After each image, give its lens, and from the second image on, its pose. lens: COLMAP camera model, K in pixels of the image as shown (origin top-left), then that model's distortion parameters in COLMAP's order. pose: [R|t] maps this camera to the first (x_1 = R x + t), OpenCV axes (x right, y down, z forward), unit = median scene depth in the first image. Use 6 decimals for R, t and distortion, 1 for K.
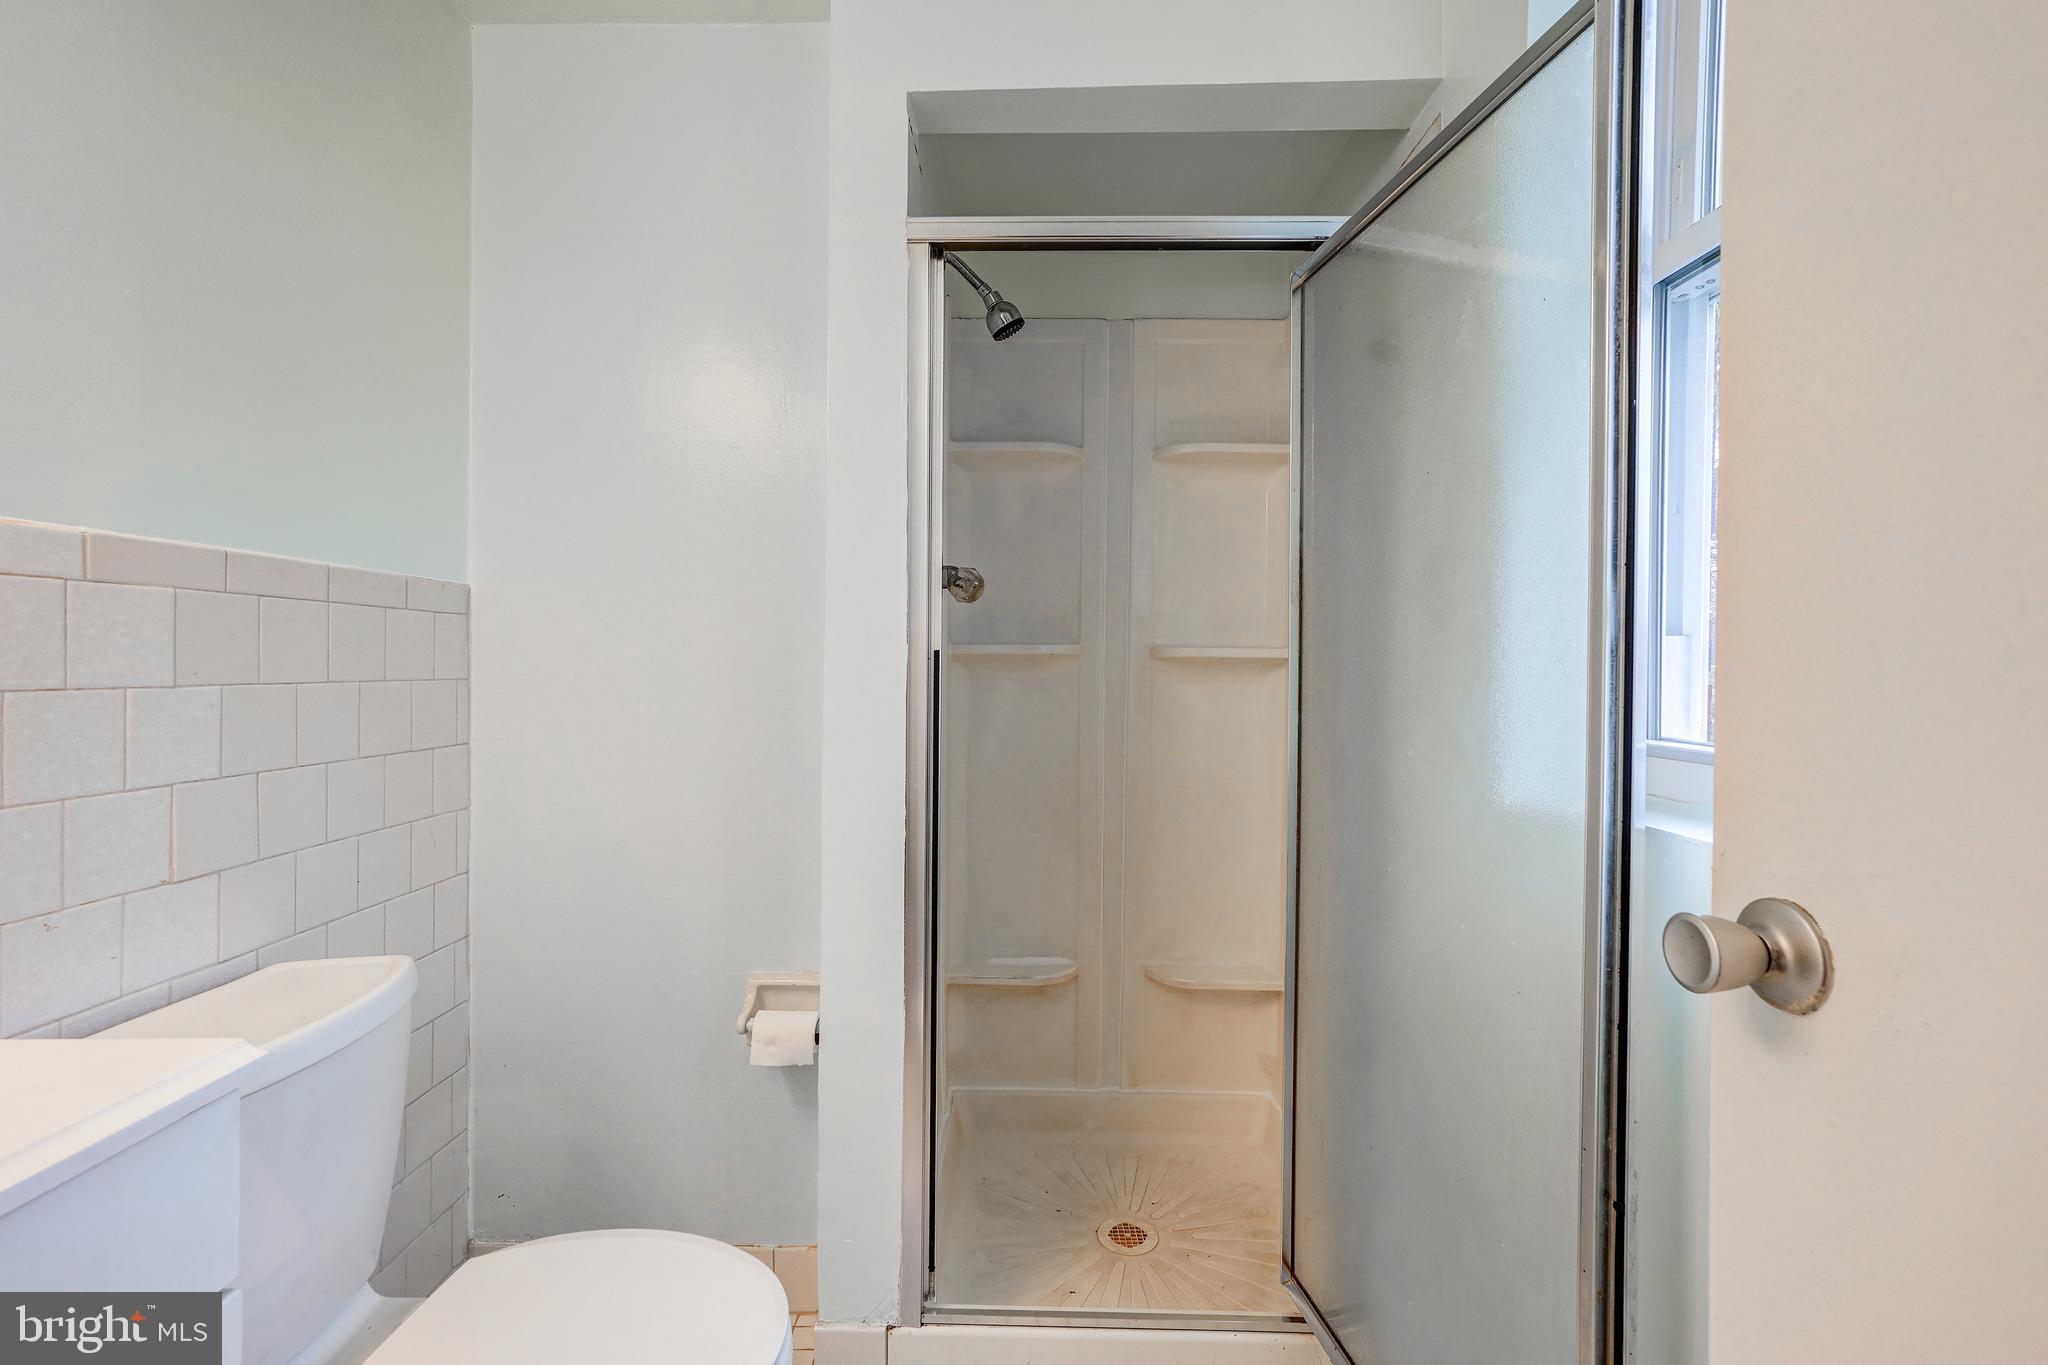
lens RADIAL K [[903.6, 0, 1013.3], [0, 903.6, 675.7], [0, 0, 1]] dist [-0.015397, 0.013363]
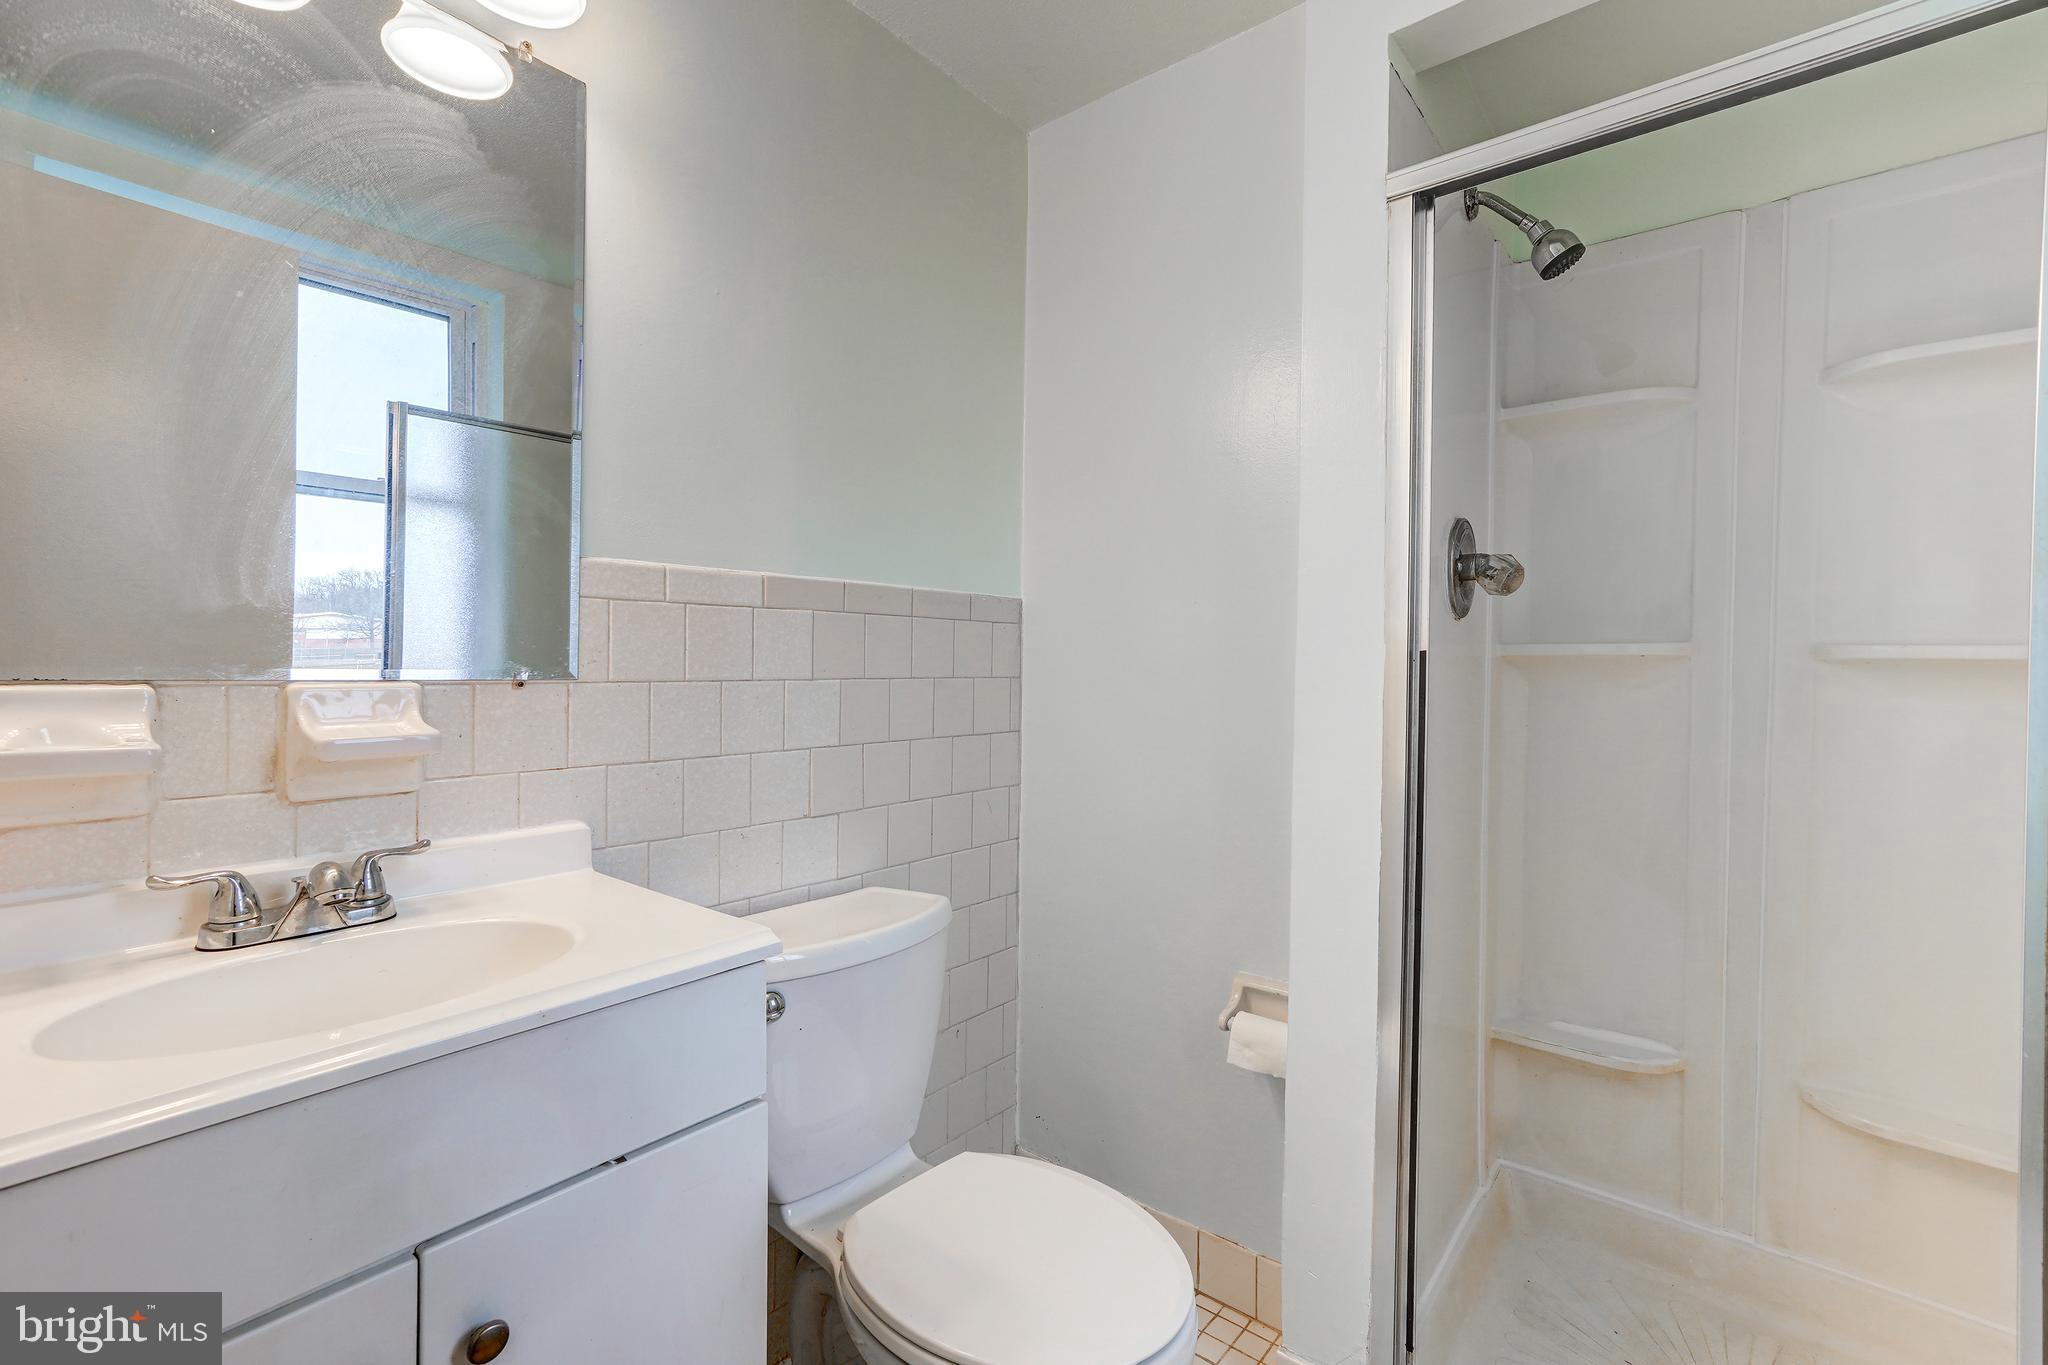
lens RADIAL K [[903.6, 0, 1011.3], [0, 903.6, 674.3], [0, 0, 1]] dist [-0.015397, 0.013363]
pose [[0.784675, 0.009878, -0.619829, 0.130634], [-0.012513, 0.999922, 0.000093, -0.000209], [0.619781, 0.007683, 0.784737, 0.049926]]
